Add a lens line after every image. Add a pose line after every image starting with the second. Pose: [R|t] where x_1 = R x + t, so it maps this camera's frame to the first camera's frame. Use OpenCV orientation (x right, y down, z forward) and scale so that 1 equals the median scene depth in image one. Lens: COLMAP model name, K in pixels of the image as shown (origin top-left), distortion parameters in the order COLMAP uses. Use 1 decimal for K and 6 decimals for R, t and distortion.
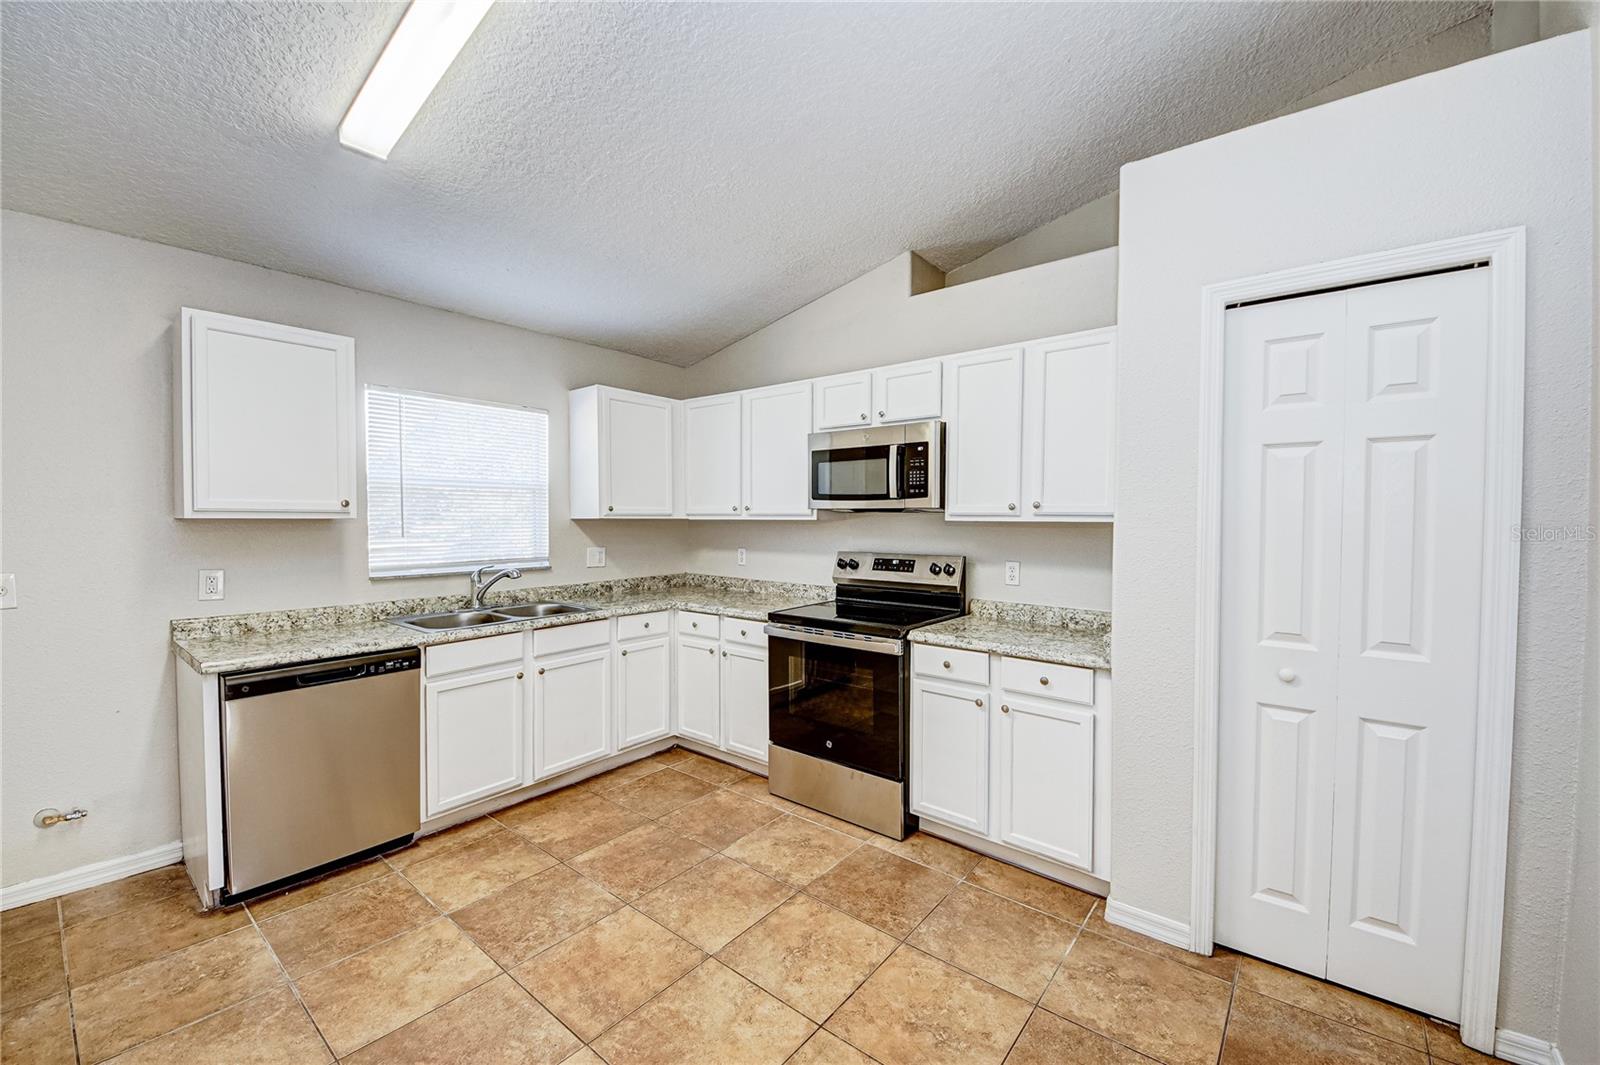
lens RADIAL K [[627.9, 0, 815.9], [0, 627.9, 536.1], [0, 0, 1]] dist [-0.008436, -0.002256]
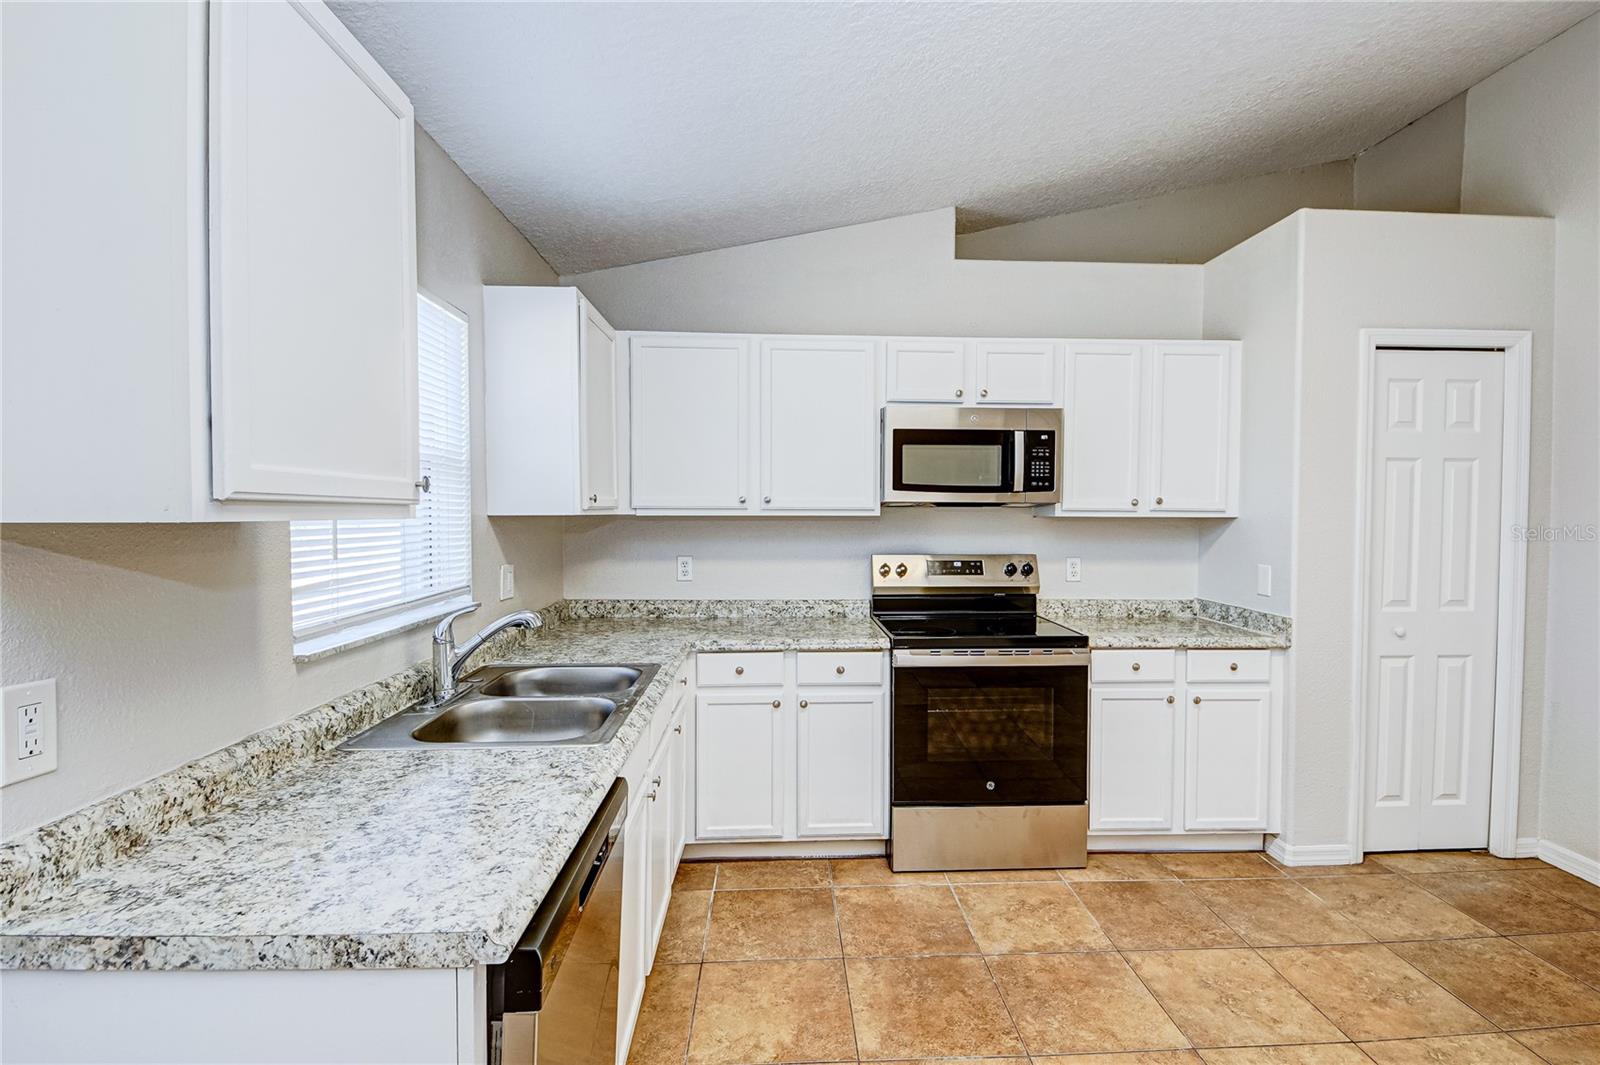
lens RADIAL K [[748.4, 0, 808.3], [0, 748.4, 533.7], [0, 0, 1]] dist [-0.011809, -0.004069]
pose [[0.759448, -0.019310, 0.650281, -0.755895], [0.018867, 0.999793, 0.007653, -0.013773], [-0.650294, 0.006457, 0.759655, 0.379375]]
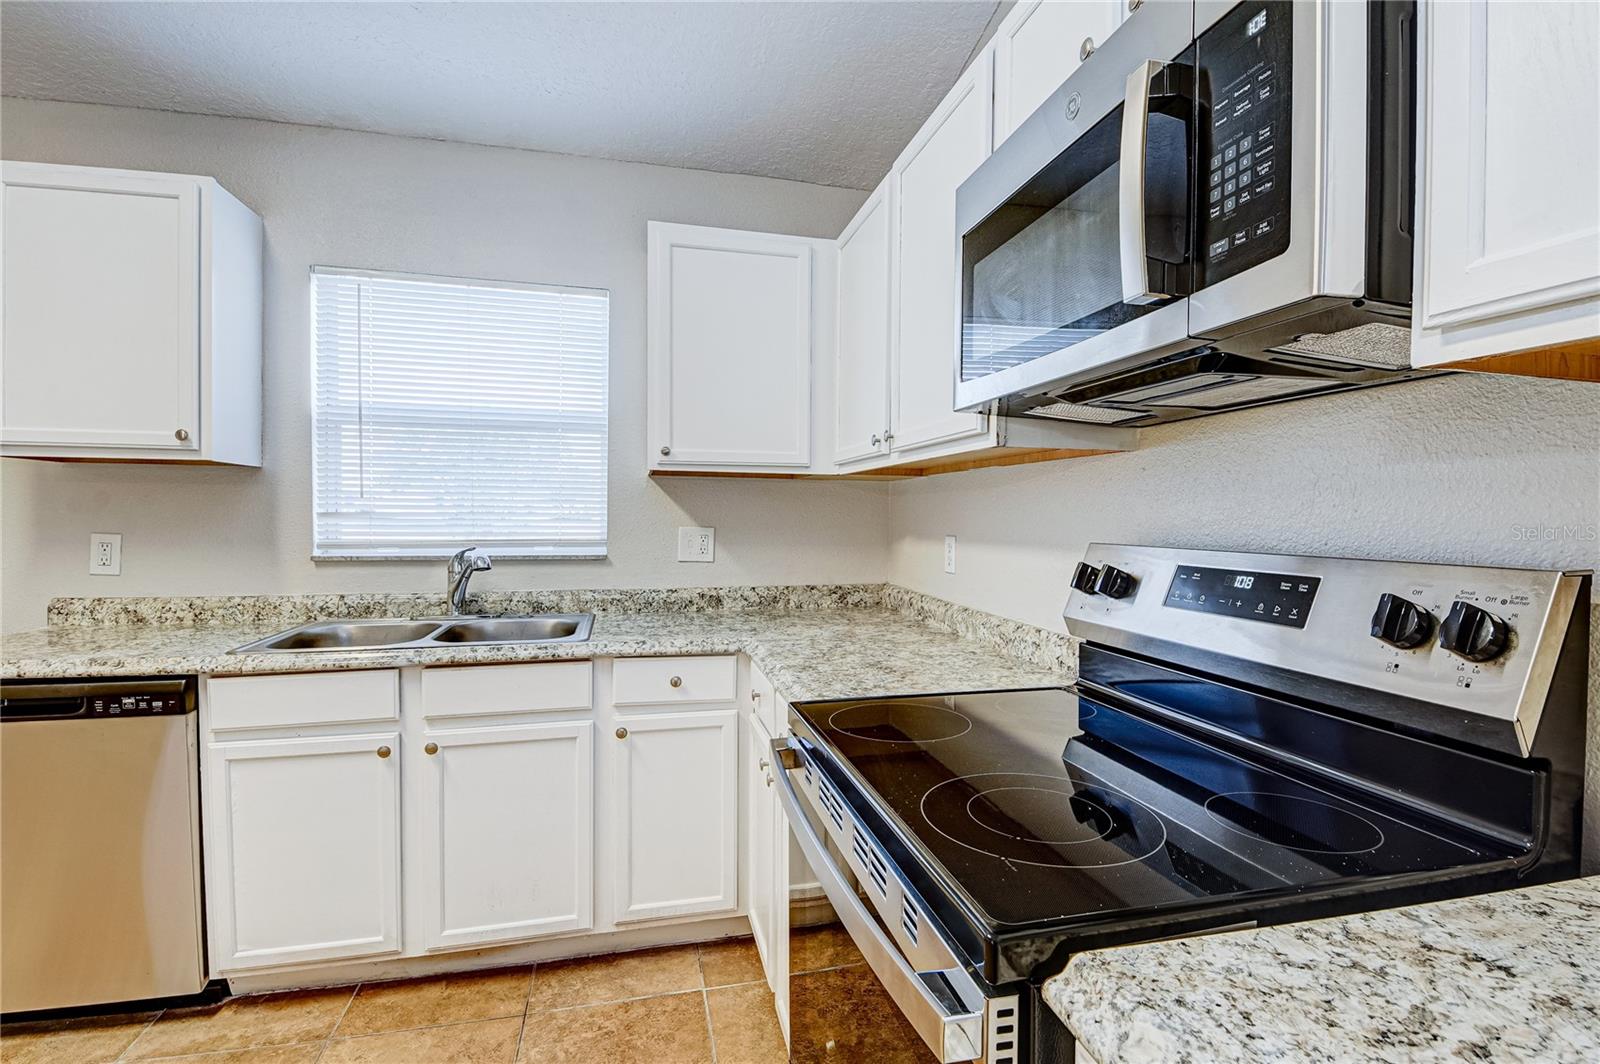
lens RADIAL K [[748.4, 0, 825.1], [0, 748.4, 533.9], [0, 0, 1]] dist [-0.011809, -0.004069]
pose [[0.790114, 0.020322, -0.612623, 0.194799], [-0.025465, 0.999676, 0.000318, 0.027142], [0.612431, 0.015349, 0.790375, 0.689415]]
